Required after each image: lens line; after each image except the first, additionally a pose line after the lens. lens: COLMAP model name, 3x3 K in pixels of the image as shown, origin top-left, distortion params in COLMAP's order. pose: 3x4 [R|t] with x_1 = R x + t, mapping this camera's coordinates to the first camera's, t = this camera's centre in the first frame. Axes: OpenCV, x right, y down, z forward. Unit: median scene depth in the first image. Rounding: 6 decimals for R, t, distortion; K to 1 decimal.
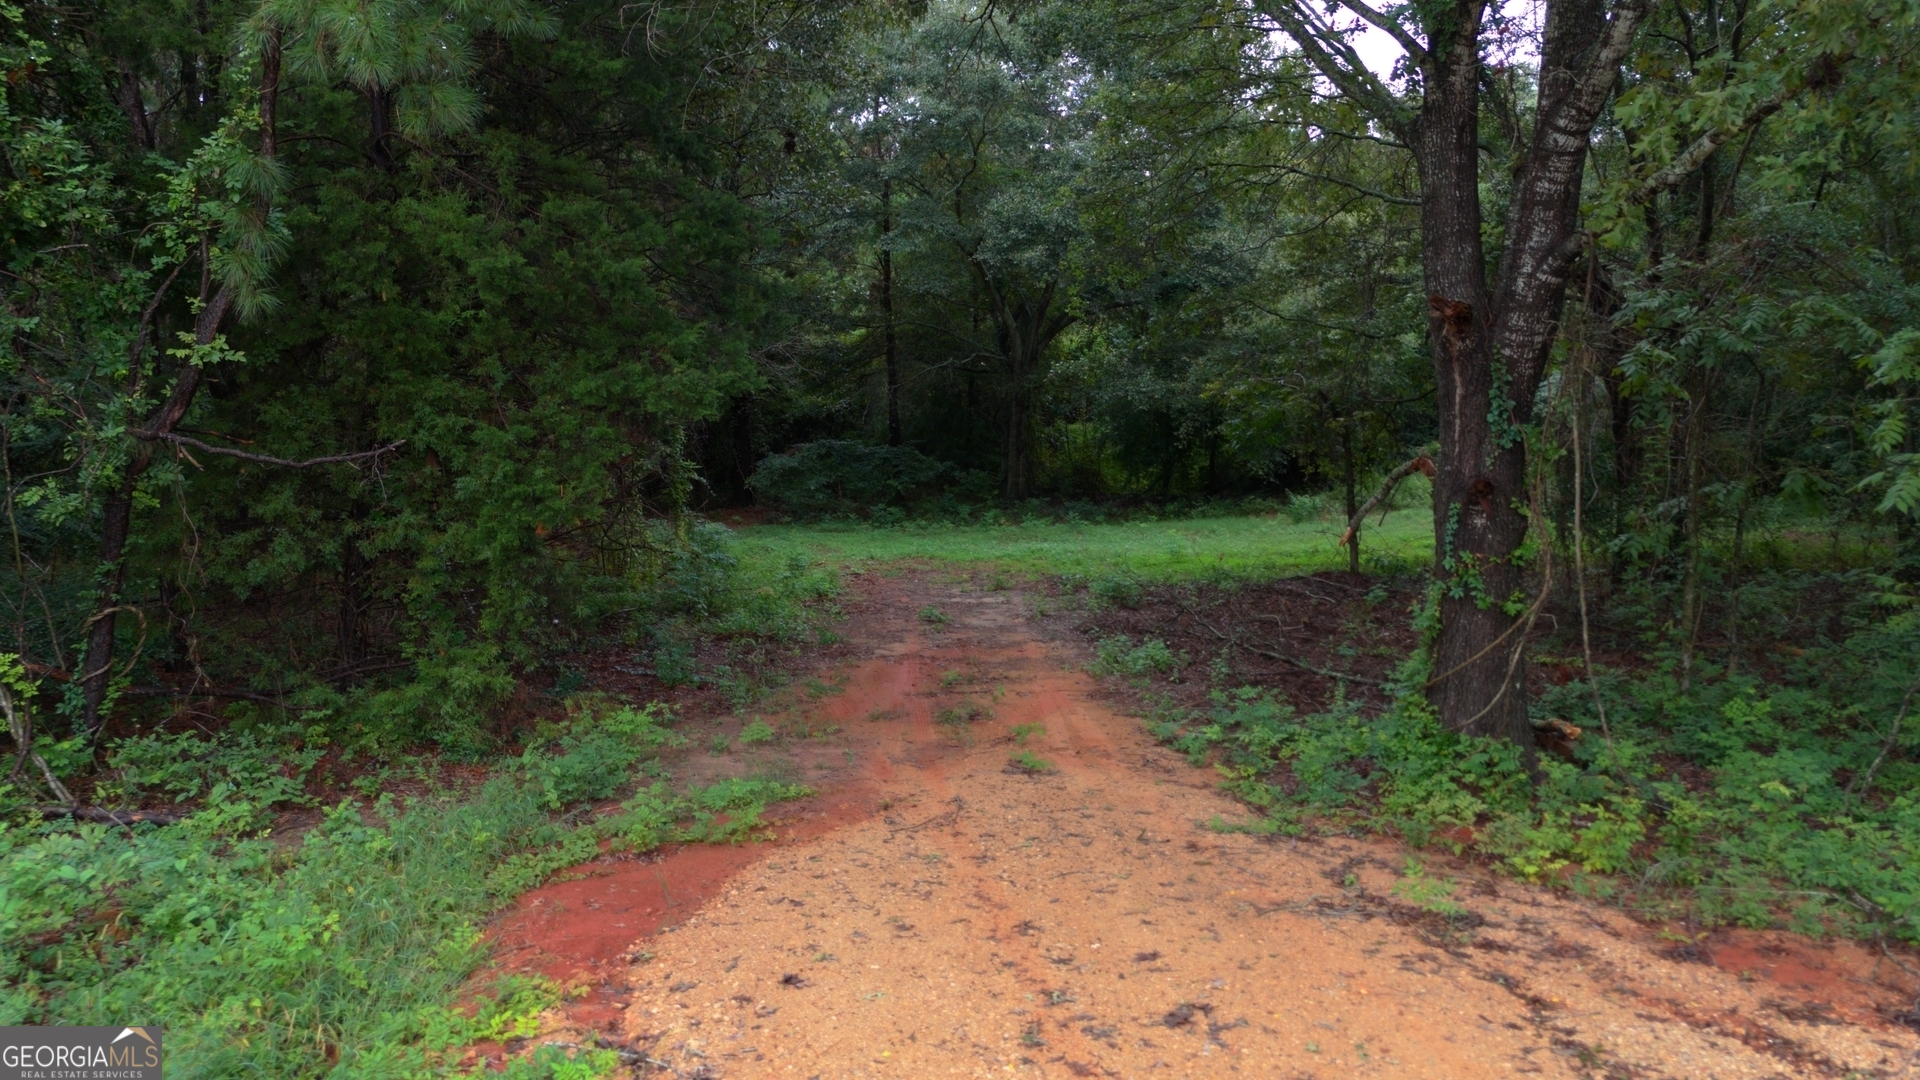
lens RADIAL K [[1352.4, 0, 956.5], [0, 1352.4, 532.8], [0, 0, 1]] dist [0.074930, -0.069492]
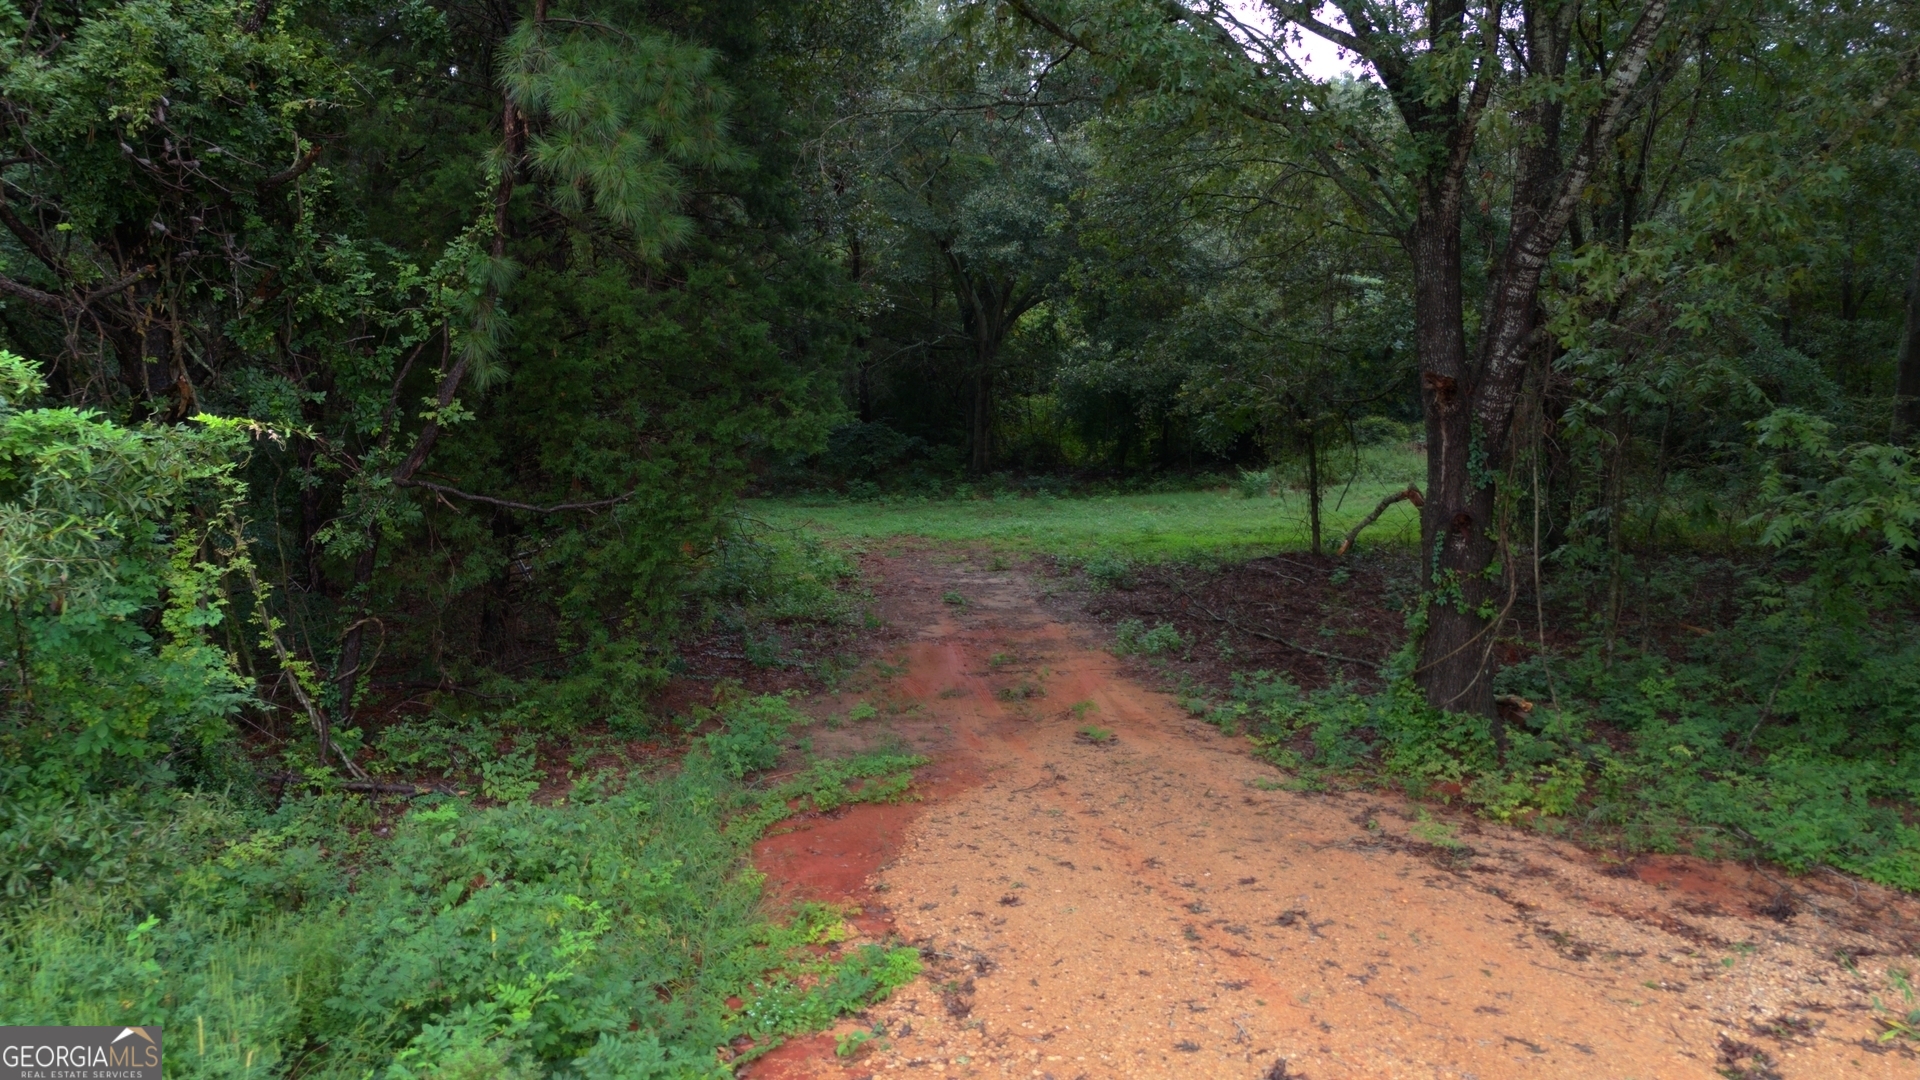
lens RADIAL K [[1352.4, 0, 956.5], [0, 1352.4, 532.8], [0, 0, 1]] dist [0.074930, -0.069492]
pose [[0.998412, -0.005557, 0.056058, -0.159654], [0.003614, 0.999391, 0.034695, -0.065764], [-0.056217, -0.034437, 0.997825, -0.250921]]
